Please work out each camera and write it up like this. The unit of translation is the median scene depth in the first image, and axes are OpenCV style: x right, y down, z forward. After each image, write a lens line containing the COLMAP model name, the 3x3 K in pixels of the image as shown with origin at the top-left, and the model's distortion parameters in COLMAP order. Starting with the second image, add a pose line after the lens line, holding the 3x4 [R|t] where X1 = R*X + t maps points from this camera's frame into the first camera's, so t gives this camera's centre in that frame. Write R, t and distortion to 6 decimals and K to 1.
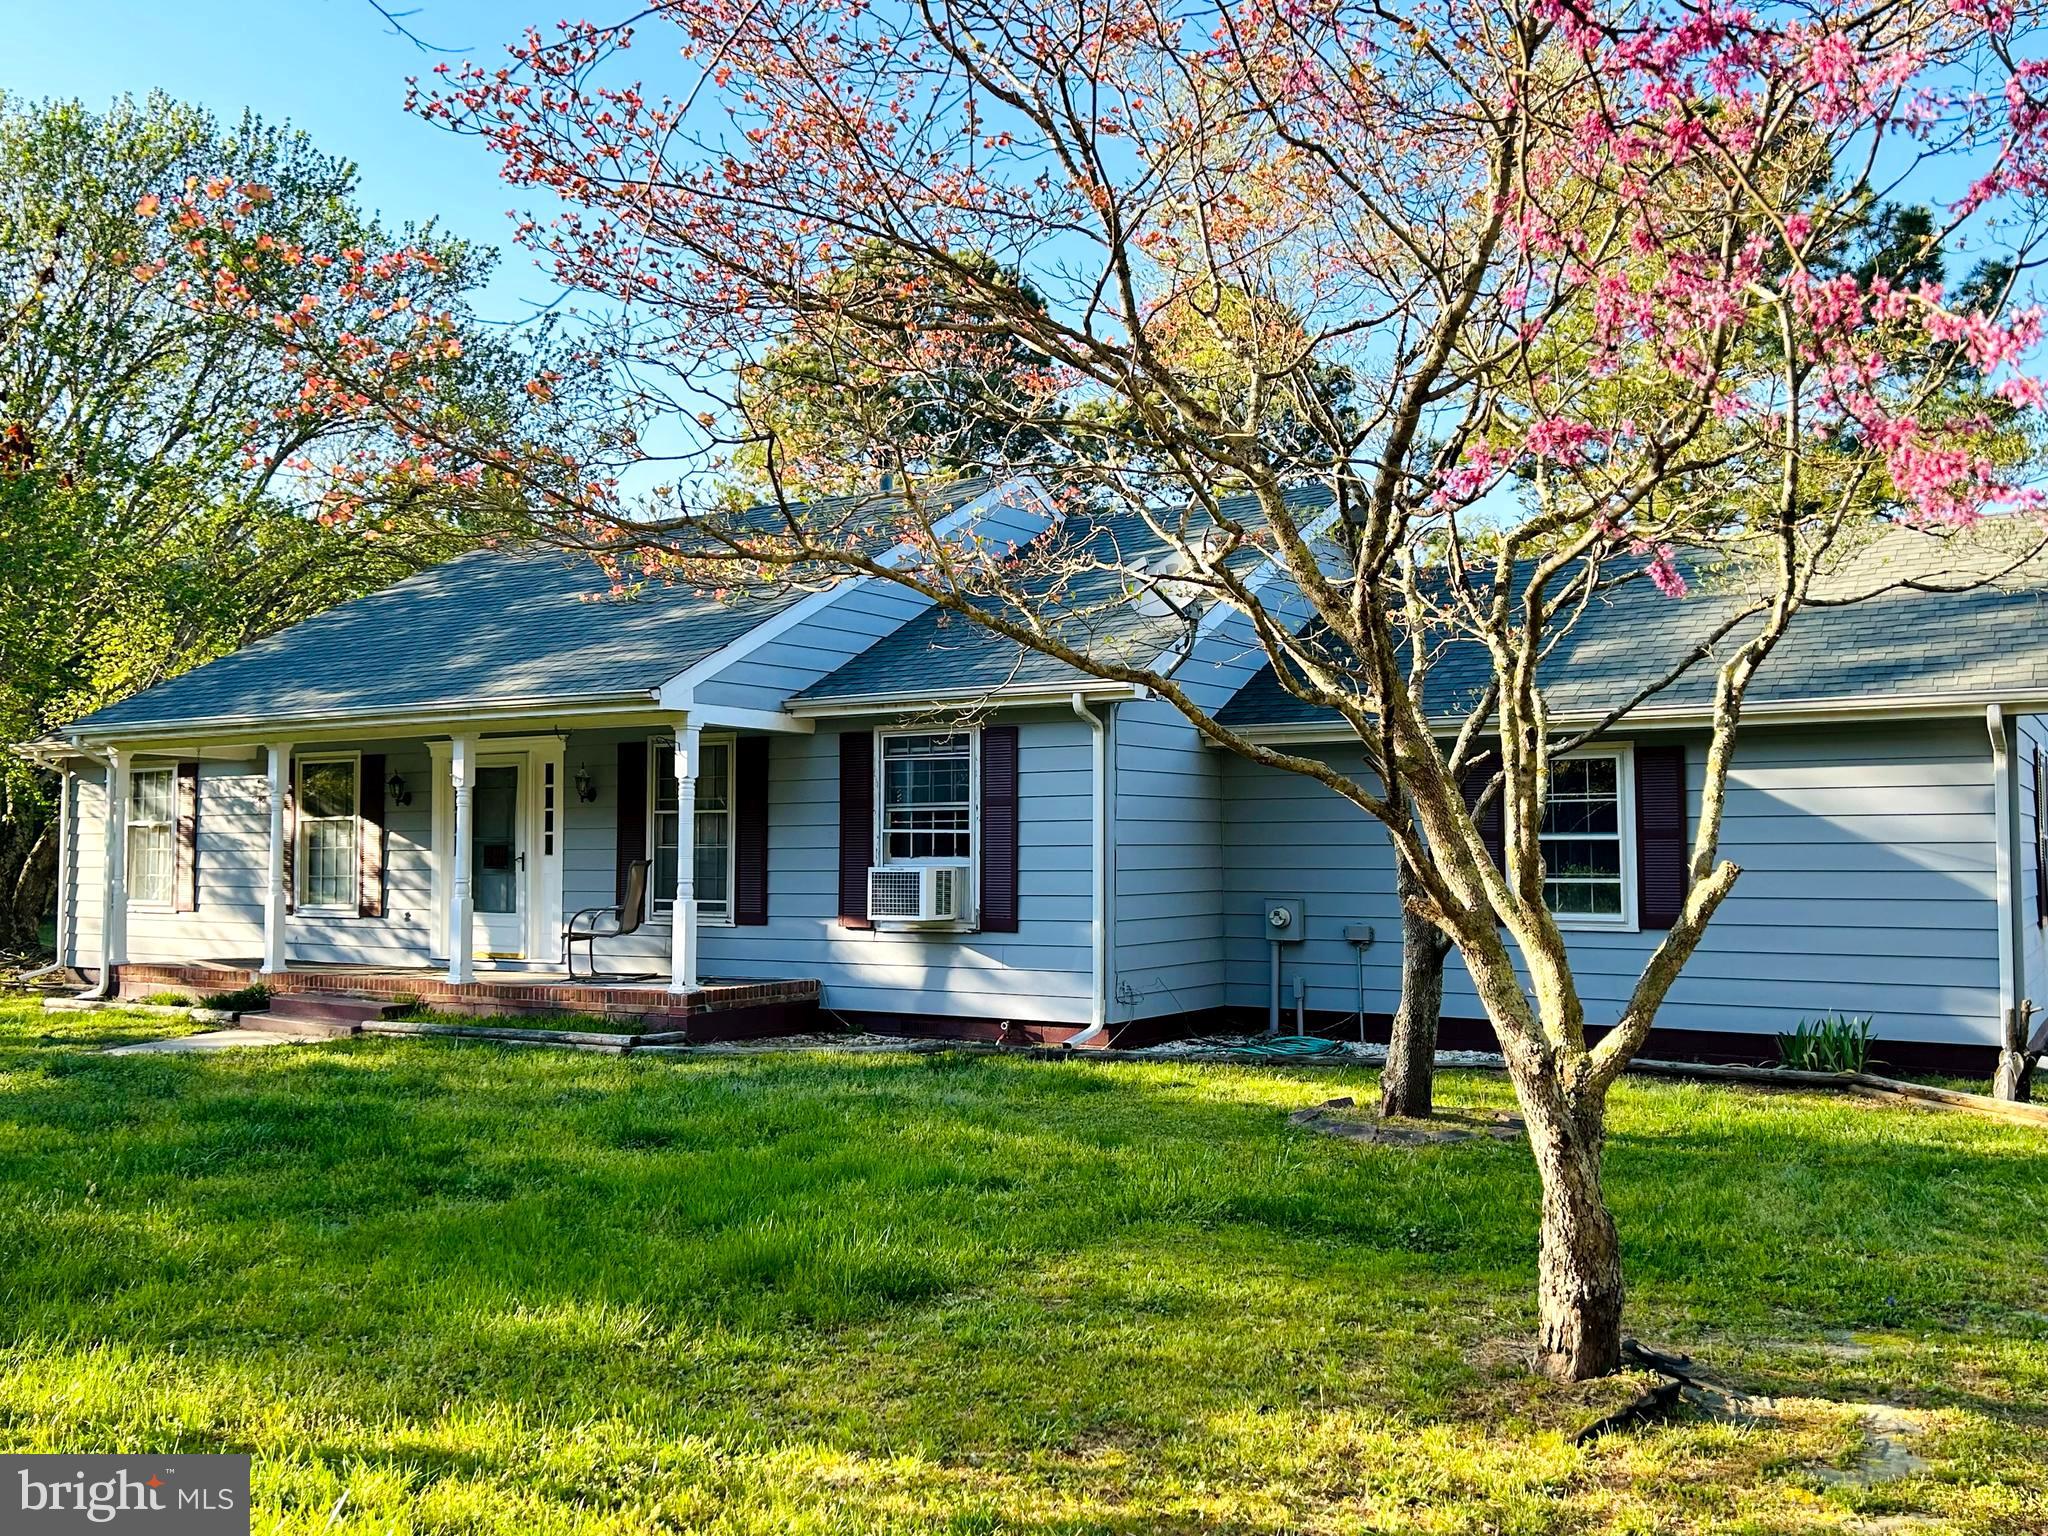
lens RADIAL K [[1798.1, 0, 1024.0], [0, 1798.1, 768.0], [0, 0, 1]] dist [-0.002076, -0.002500]
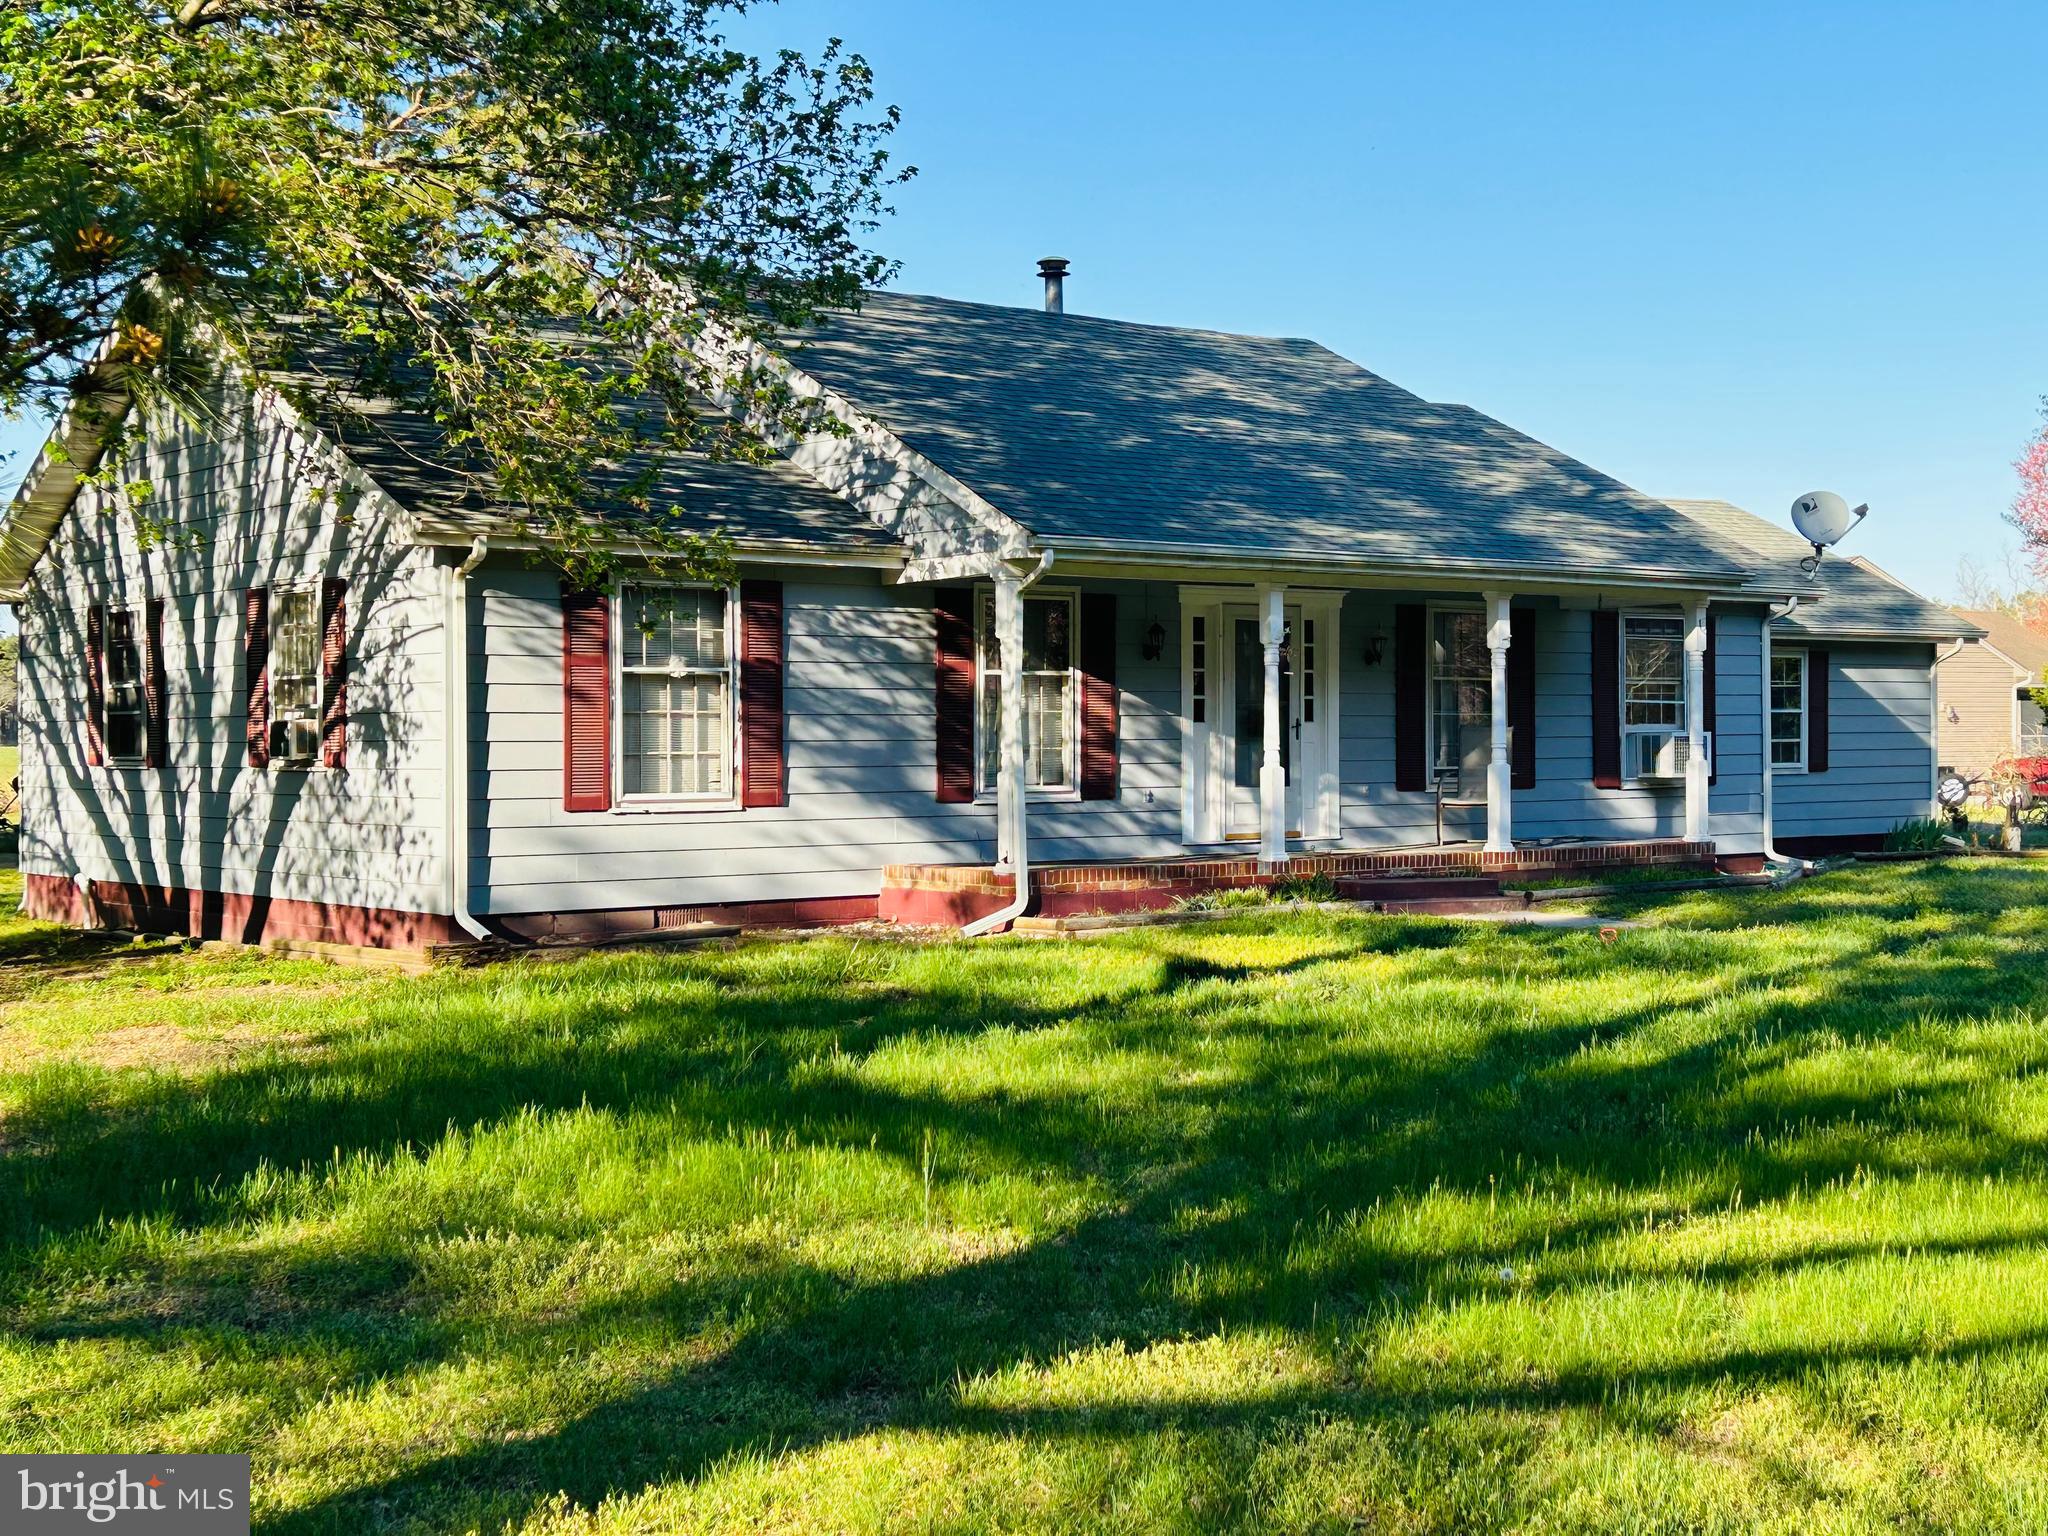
lens RADIAL K [[2712.7, 0, 1024.0], [0, 2712.7, 768.0], [0, 0, 1]] dist [0.001240, 0.006380]
pose [[0.369077, -0.010782, 0.929336, -1.507357], [-0.043560, 0.998633, 0.028886, 0.037198], [-0.928377, -0.051143, 0.368103, 0.599526]]
